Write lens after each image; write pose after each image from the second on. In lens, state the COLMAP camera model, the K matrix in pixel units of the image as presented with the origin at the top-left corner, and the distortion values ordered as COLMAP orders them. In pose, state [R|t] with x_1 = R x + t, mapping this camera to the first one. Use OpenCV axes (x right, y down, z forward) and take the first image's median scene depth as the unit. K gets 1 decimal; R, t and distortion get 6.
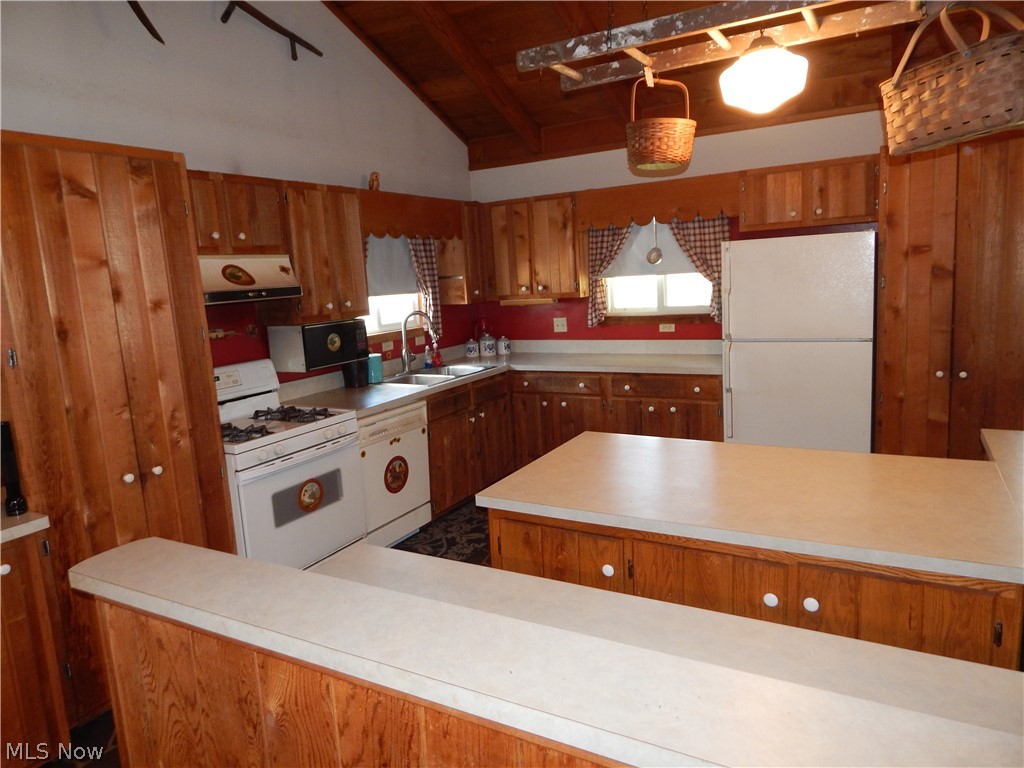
lens RADIAL K [[689.6, 0, 512.0], [0, 689.6, 384.0], [0, 0, 1]] dist [-0.007812, -0.002132]
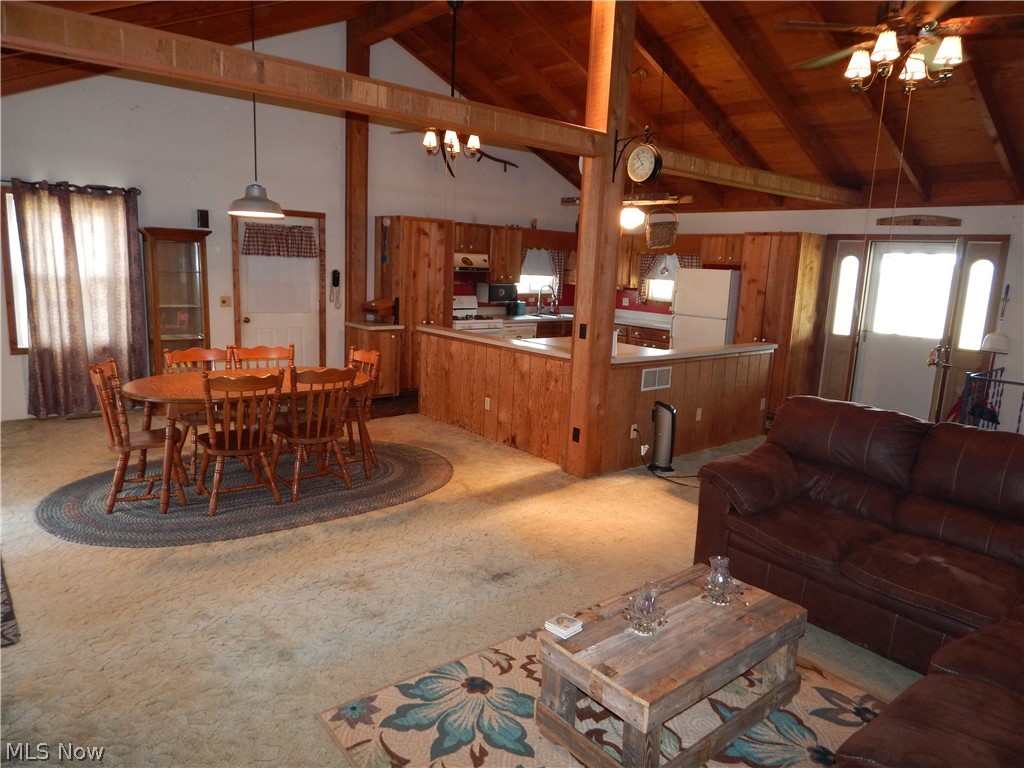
lens RADIAL K [[689.6, 0, 512.0], [0, 689.6, 384.0], [0, 0, 1]] dist [-0.007812, -0.002132]
pose [[0.935745, 0.158966, -0.314819, 0.585008], [-0.152719, 0.987264, 0.044582, 0.142501], [0.317896, 0.006362, 0.948104, -1.268084]]
